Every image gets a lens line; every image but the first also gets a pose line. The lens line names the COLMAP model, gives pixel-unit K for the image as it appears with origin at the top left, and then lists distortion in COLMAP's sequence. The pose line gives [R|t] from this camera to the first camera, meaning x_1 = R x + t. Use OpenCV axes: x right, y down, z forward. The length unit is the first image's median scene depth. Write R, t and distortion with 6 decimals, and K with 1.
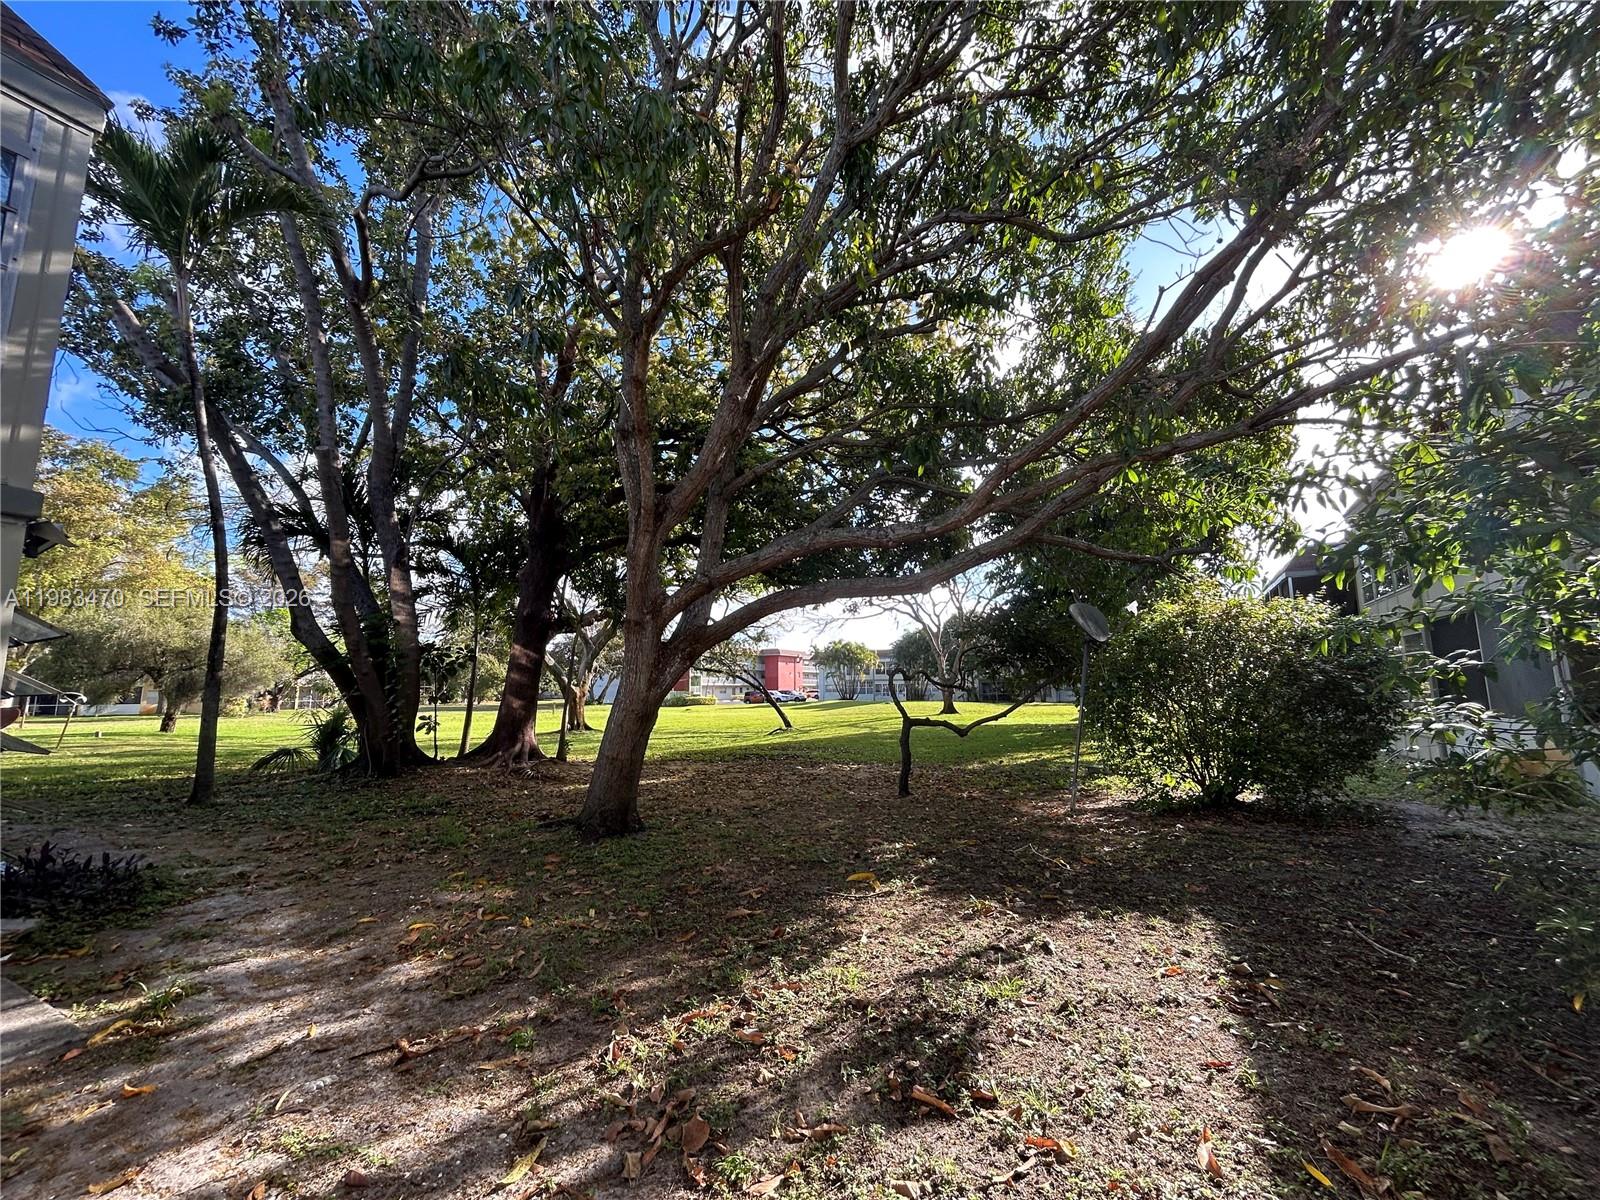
lens RADIAL K [[656.3, 0, 798.3], [0, 656.3, 593.1], [0, 0, 1]] dist [0.010295, -0.000369]
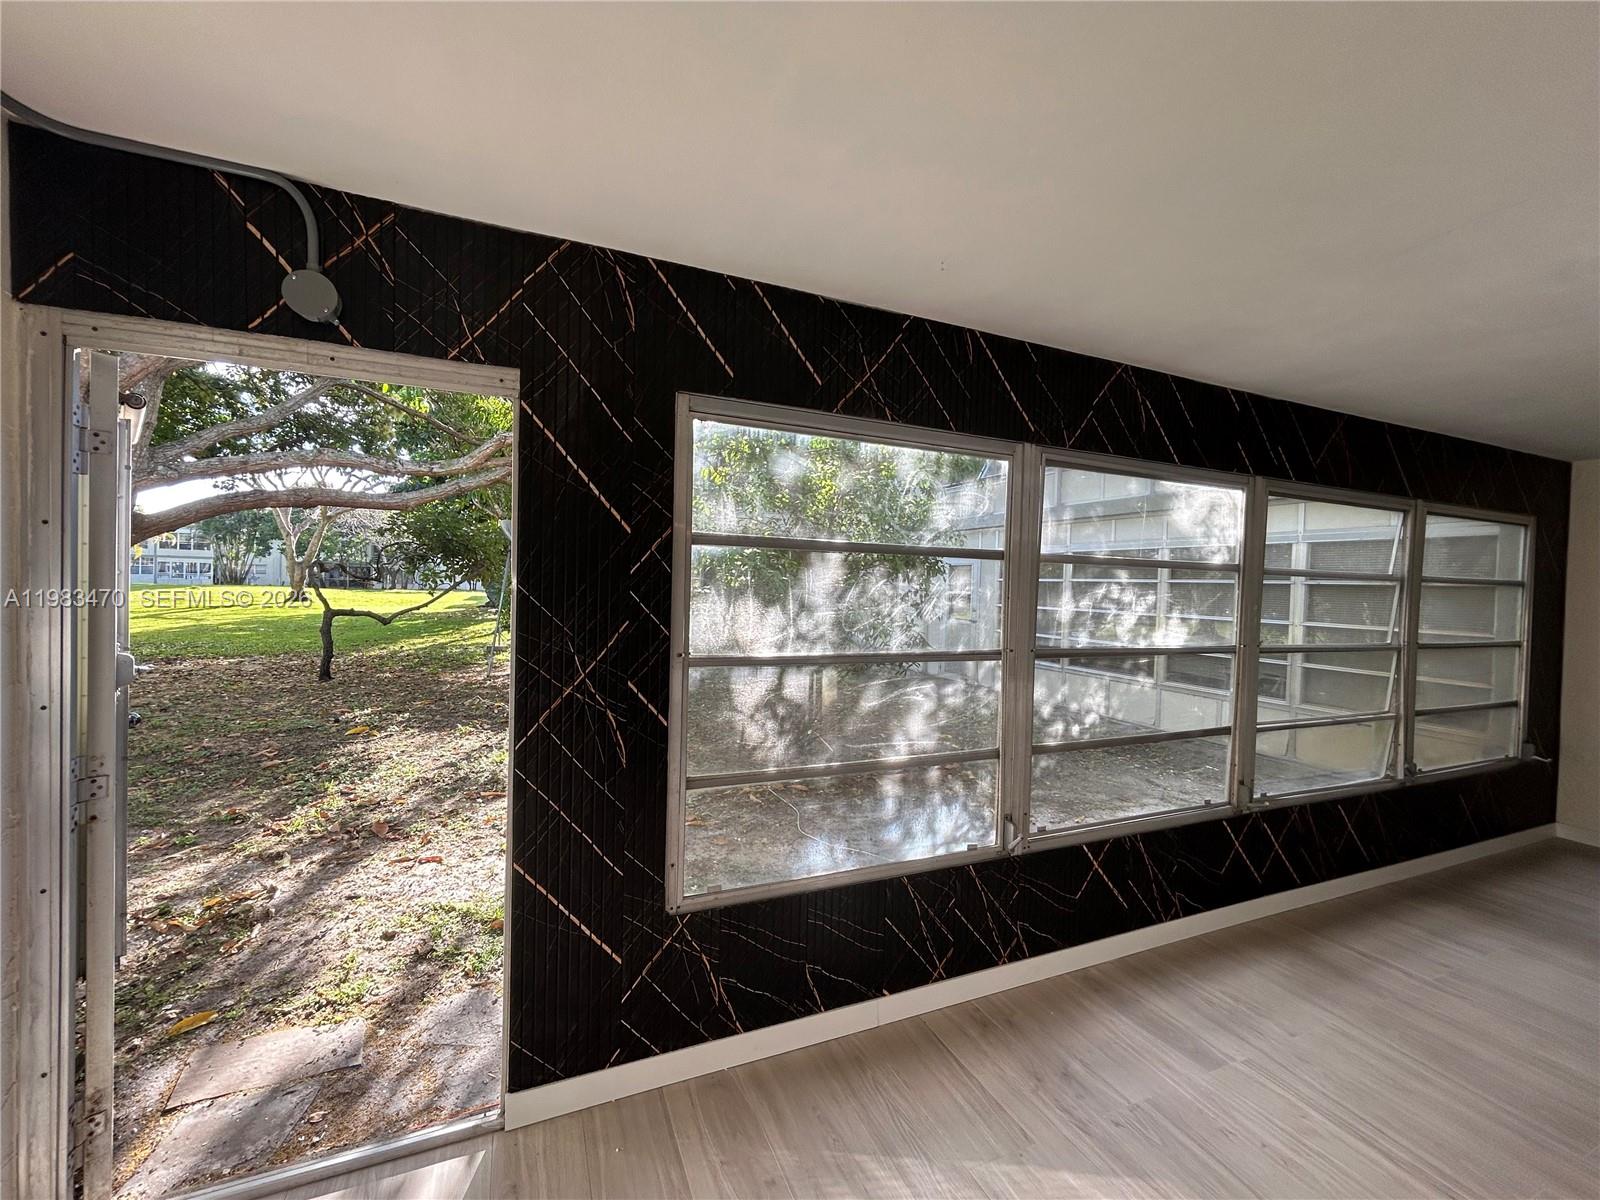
lens RADIAL K [[656.3, 0, 798.3], [0, 656.3, 593.1], [0, 0, 1]] dist [0.010295, -0.000369]
pose [[0.615622, 0.009651, 0.787982, -0.201052], [-0.141223, 0.985089, 0.098267, -0.040384], [-0.775284, -0.171776, 0.607805, -0.203920]]
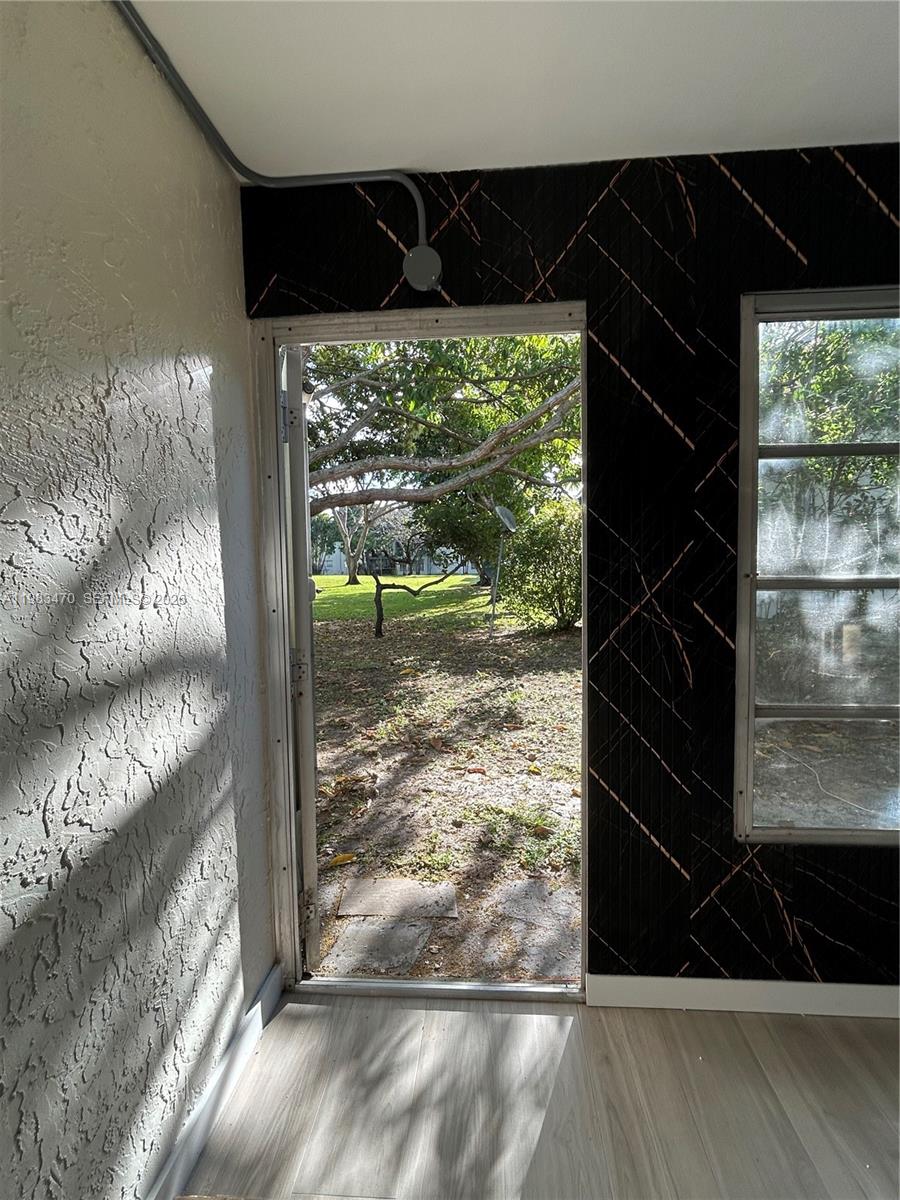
lens RADIAL K [[590.7, 0, 464.3], [0, 590.7, 598.7], [0, 0, 1]] dist [0.011498, 0.000318]
pose [[0.901220, -0.032456, 0.432145, -0.210965], [-0.054746, 0.980676, 0.187822, -0.023378], [-0.429890, -0.192927, 0.882028, -0.181769]]
